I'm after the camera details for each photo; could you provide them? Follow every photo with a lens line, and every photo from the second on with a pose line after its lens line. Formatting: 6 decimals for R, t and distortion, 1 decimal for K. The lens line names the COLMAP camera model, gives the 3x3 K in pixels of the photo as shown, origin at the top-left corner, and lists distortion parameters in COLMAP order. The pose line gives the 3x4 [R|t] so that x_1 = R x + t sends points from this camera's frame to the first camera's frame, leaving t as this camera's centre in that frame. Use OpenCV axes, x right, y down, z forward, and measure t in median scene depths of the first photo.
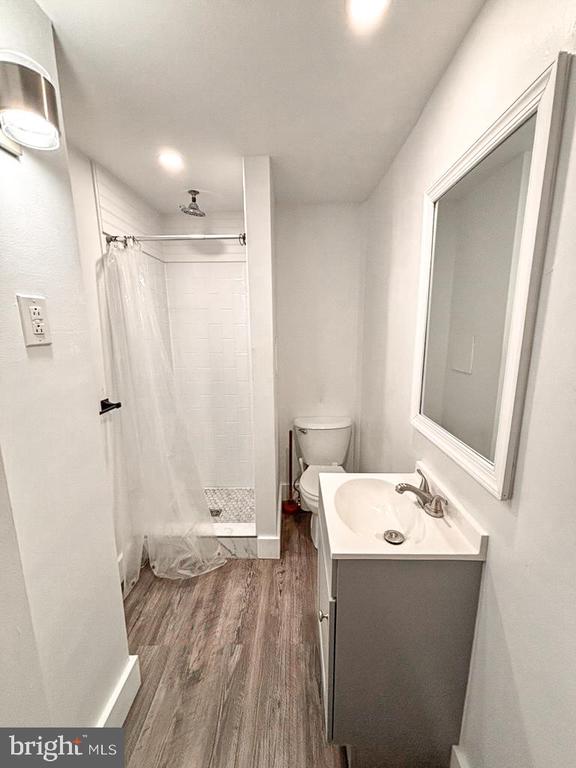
lens RADIAL K [[315.1, 0, 288.0], [0, 315.1, 384.0], [0, 0, 1]] dist [0.007288, -0.000123]
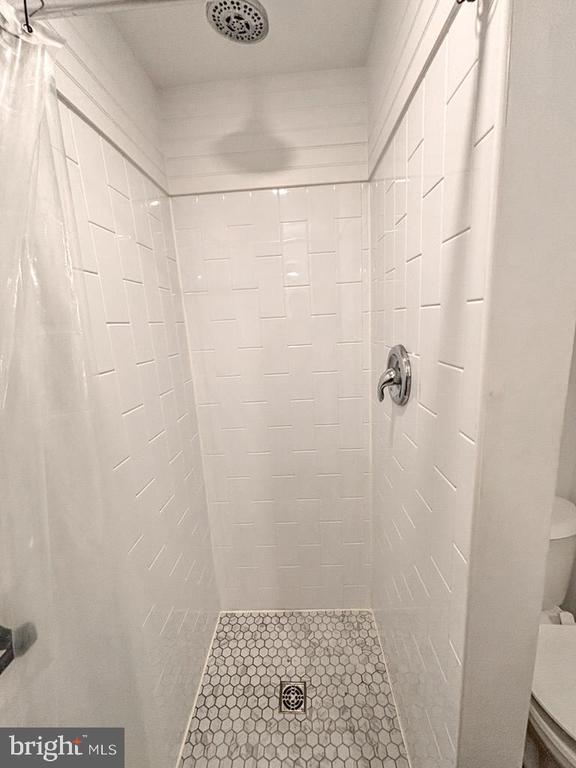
lens RADIAL K [[315.1, 0, 288.0], [0, 315.1, 384.0], [0, 0, 1]] dist [0.007288, -0.000123]
pose [[0.998780, -0.043580, -0.023233, -0.203824], [0.044116, 0.998759, 0.023104, -0.094334], [0.022197, -0.024101, 0.999463, 0.499045]]
